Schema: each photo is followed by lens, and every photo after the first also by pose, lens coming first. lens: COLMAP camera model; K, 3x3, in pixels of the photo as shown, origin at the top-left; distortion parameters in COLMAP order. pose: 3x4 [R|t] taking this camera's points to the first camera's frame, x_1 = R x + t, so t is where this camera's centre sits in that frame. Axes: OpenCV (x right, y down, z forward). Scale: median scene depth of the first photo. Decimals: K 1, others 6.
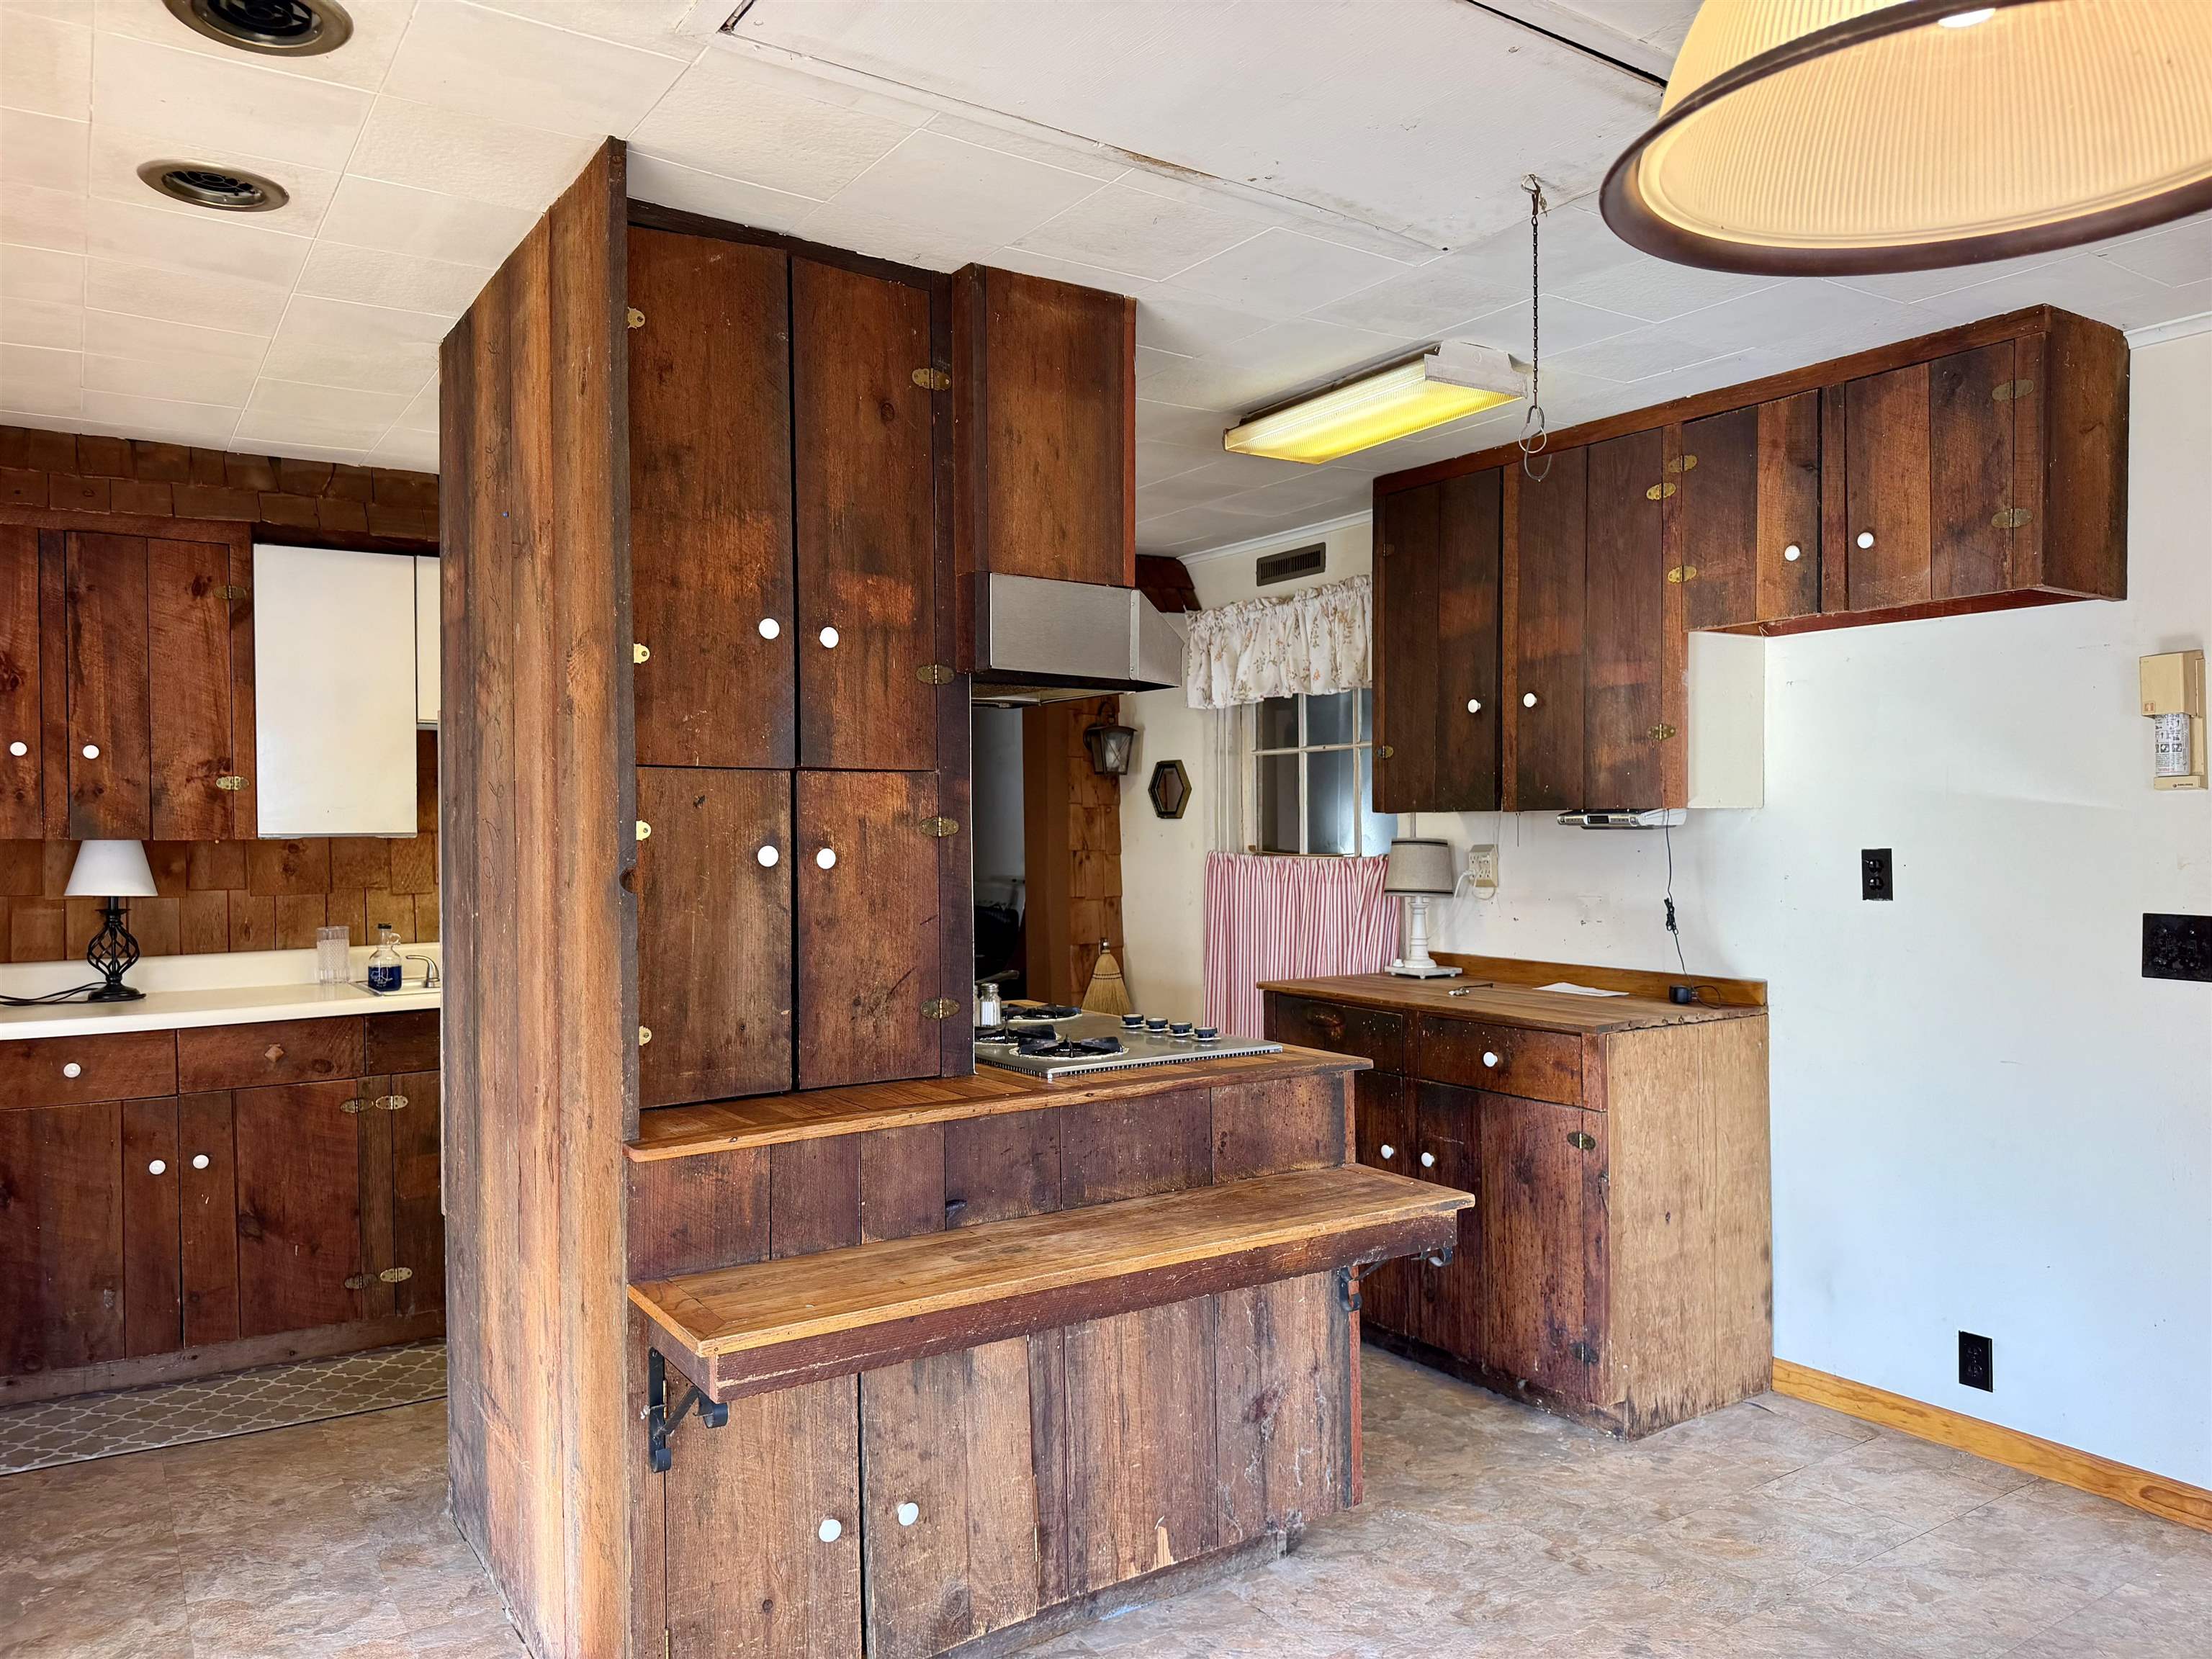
lens RADIAL K [[1553.0, 0, 1104.3], [0, 1553.0, 839.6], [0, 0, 1]] dist [0.094421, -0.169701]
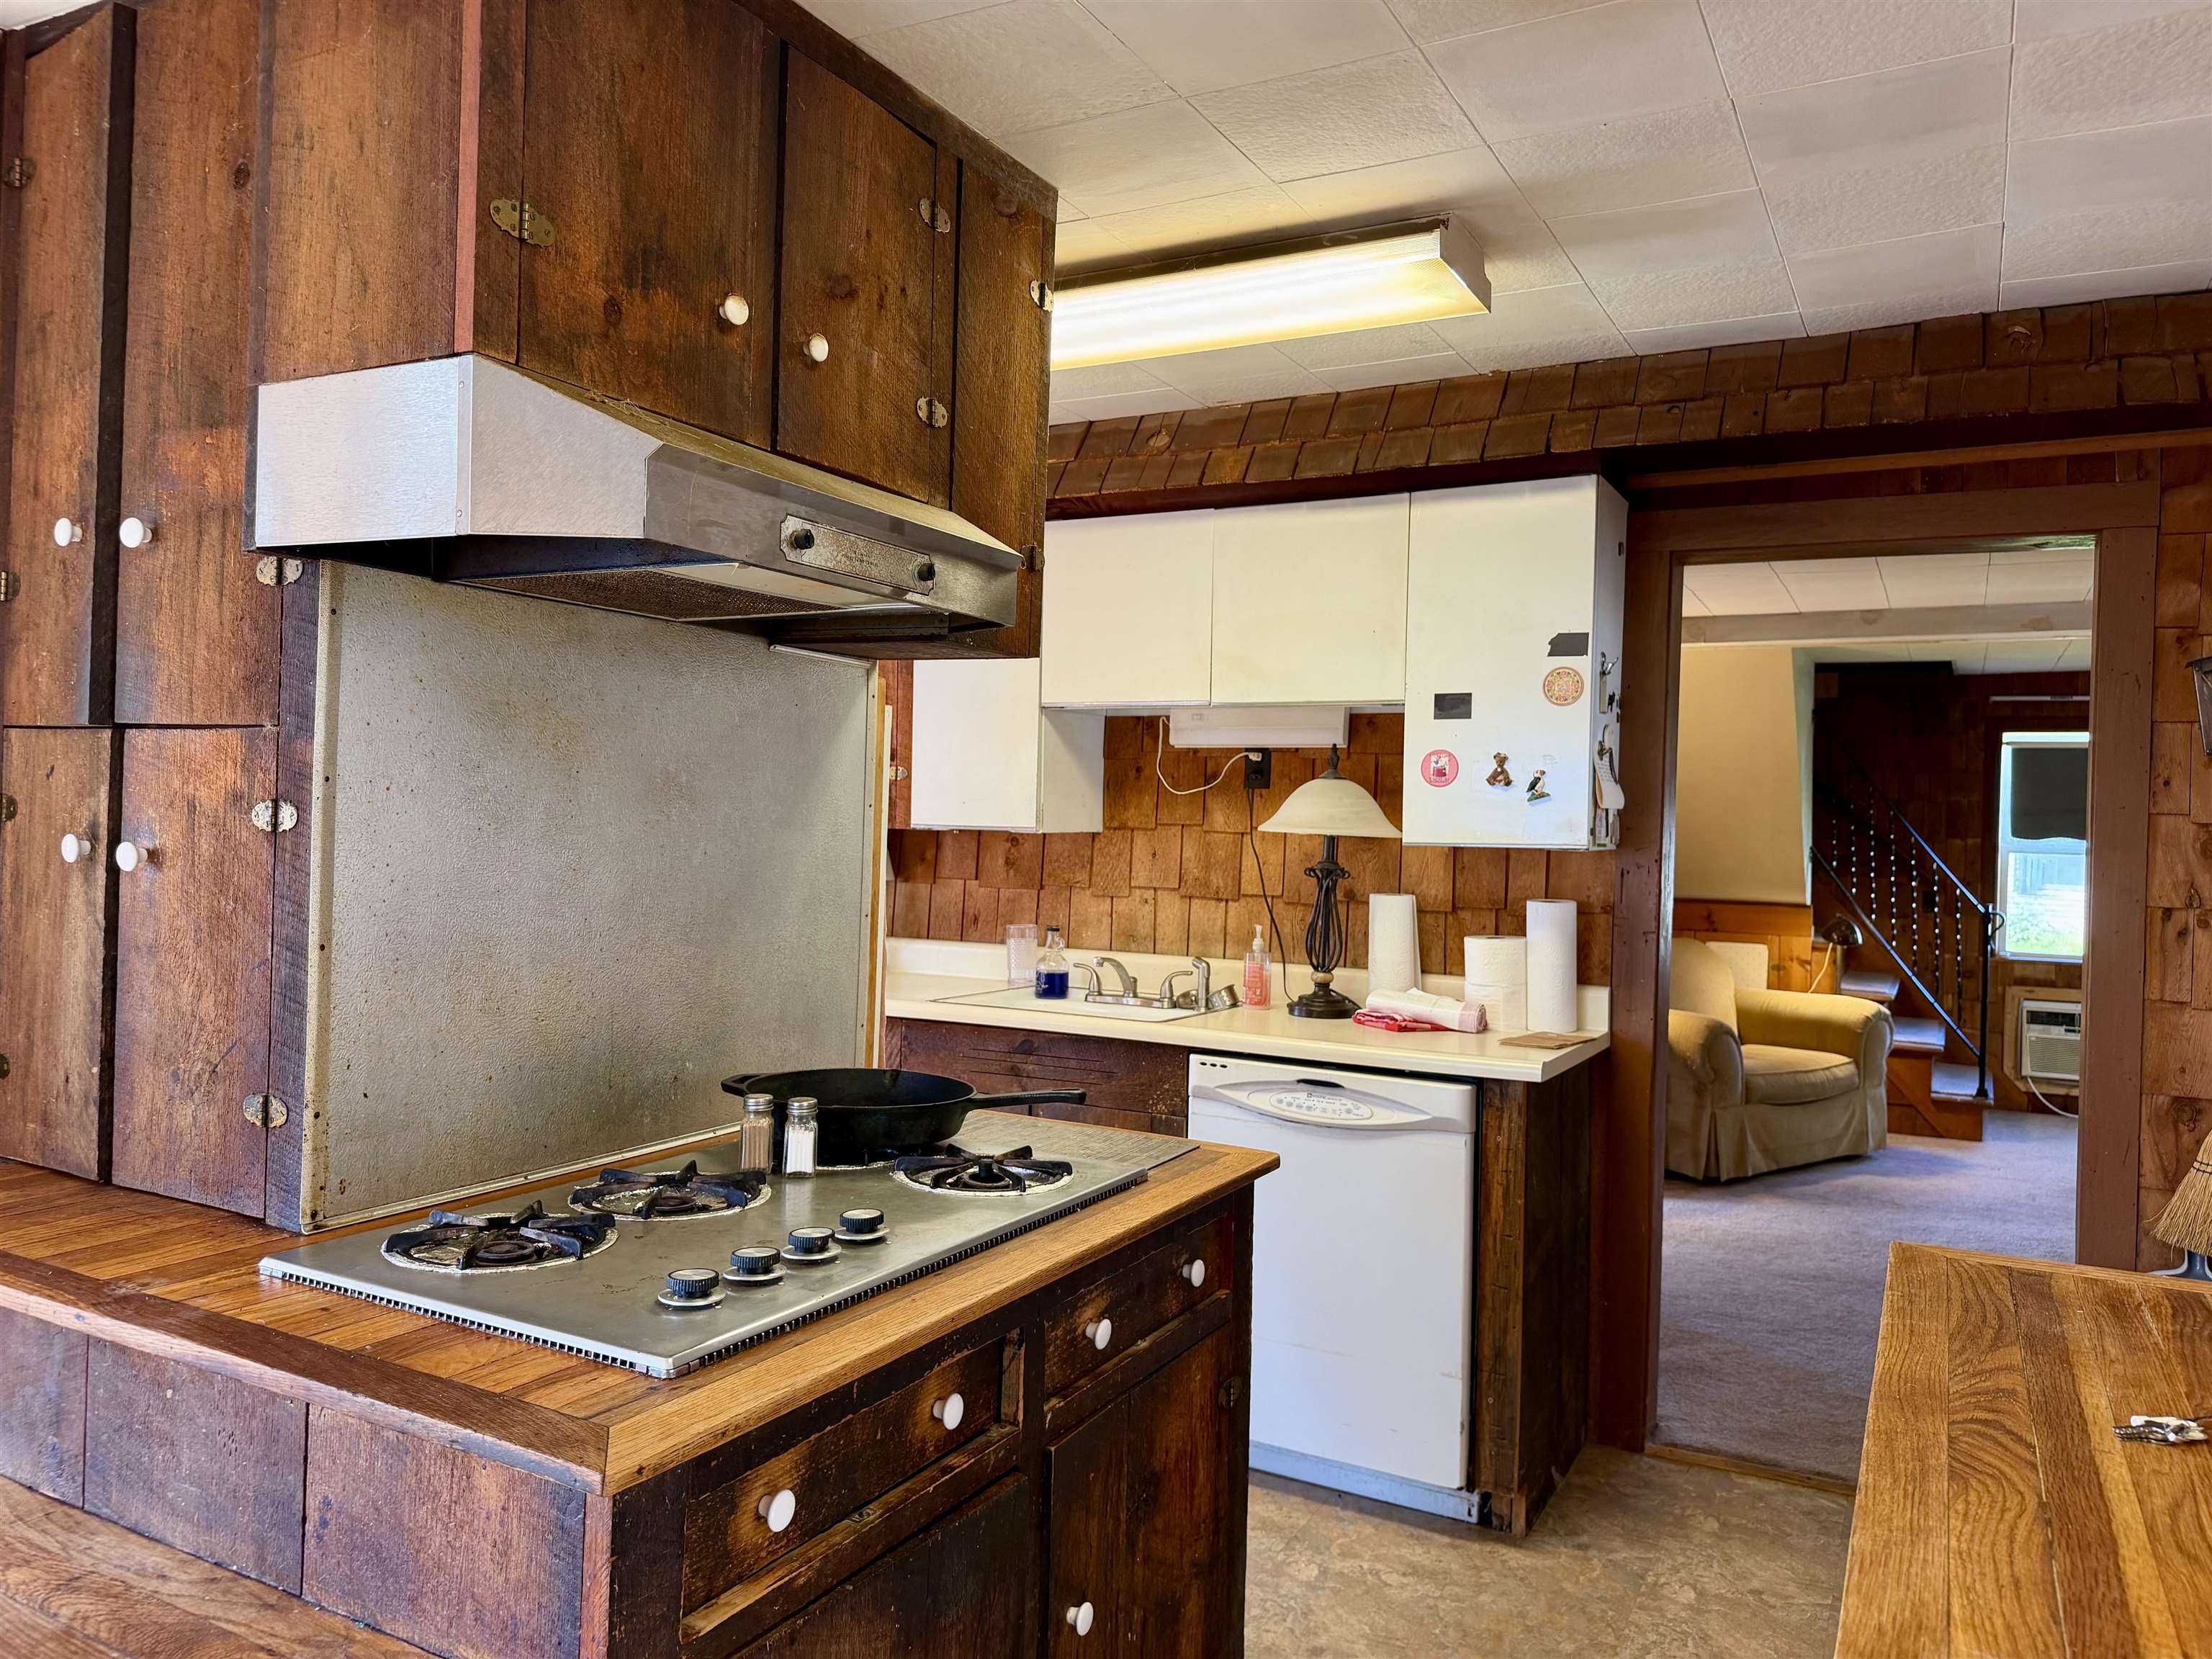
lens RADIAL K [[1546.5, 0, 1099.1], [0, 1546.5, 817.0], [0, 0, 1]] dist [0.080155, -0.099747]
pose [[0.466507, 0.019527, -0.884302, 0.410221], [-0.038978, 0.999239, 0.001502, -0.014783], [0.883658, 0.033768, 0.466913, 0.685848]]
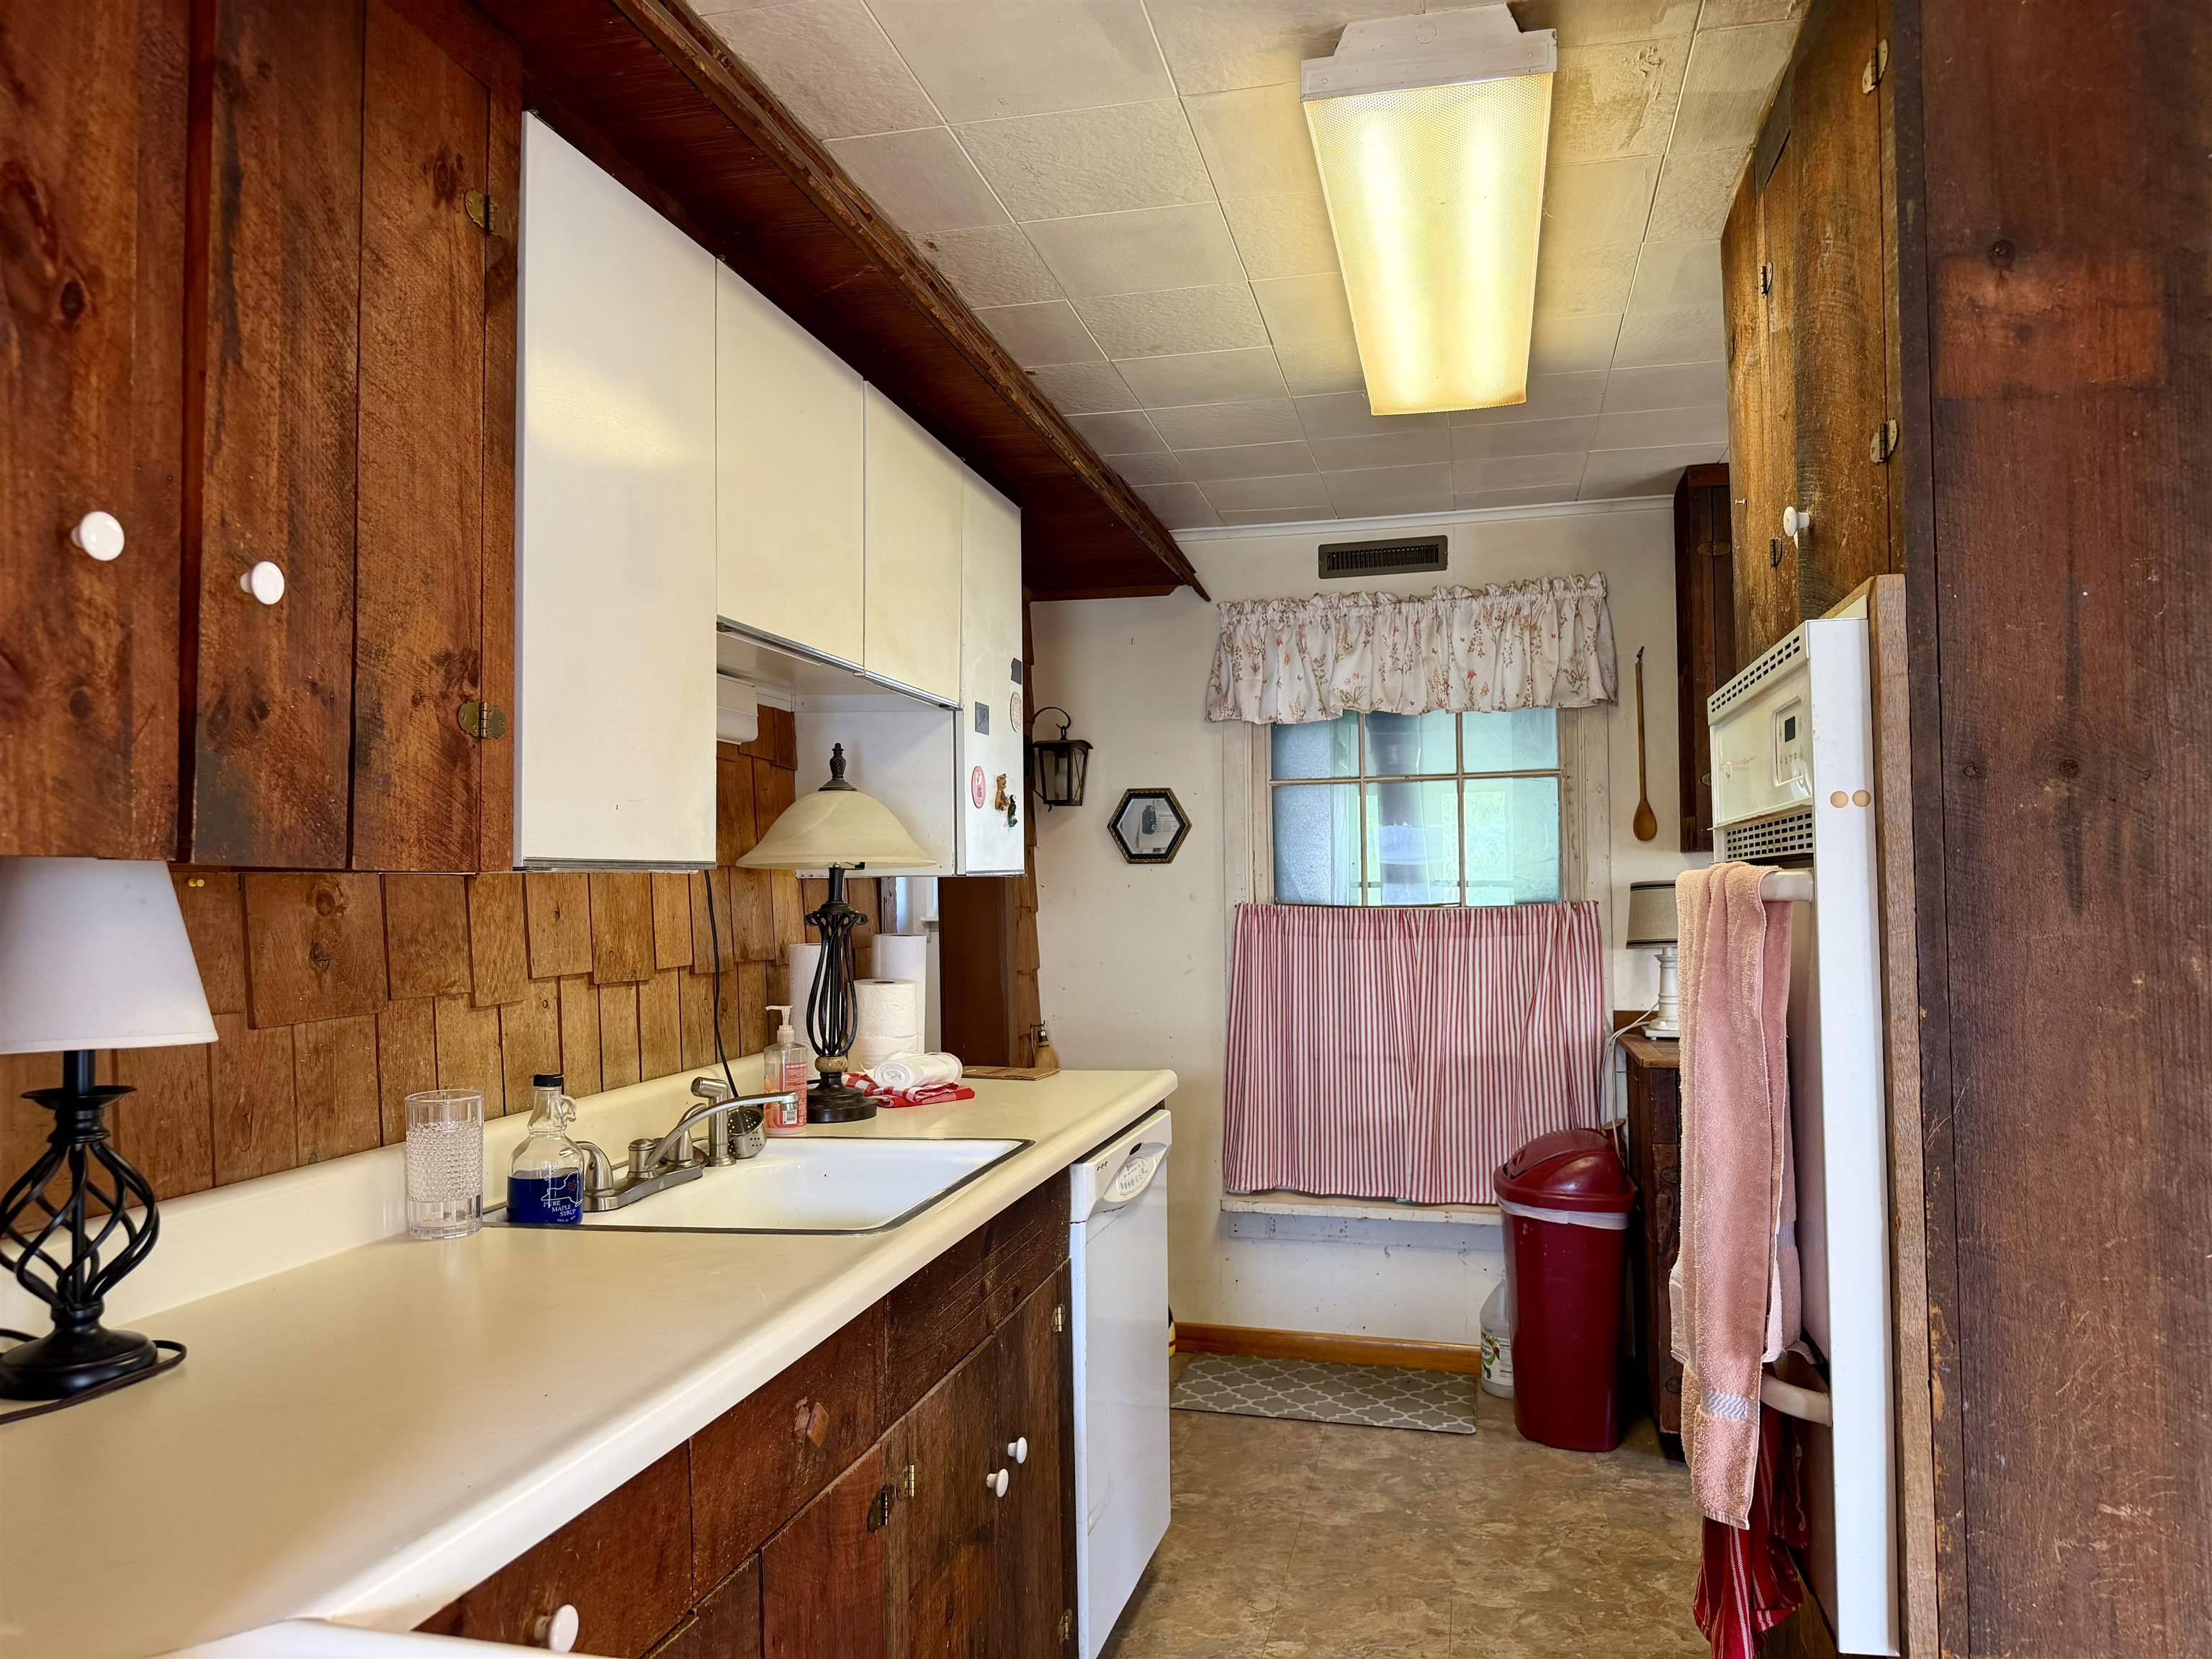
lens RADIAL K [[1565.3, 0, 1112.3], [0, 1565.3, 834.4], [0, 0, 1]] dist [0.085866, -0.180298]
pose [[0.725762, 0.023268, 0.687552, -0.740276], [0.010429, 0.998941, -0.044815, 0.009800], [-0.687867, 0.039696, 0.724751, 0.661526]]
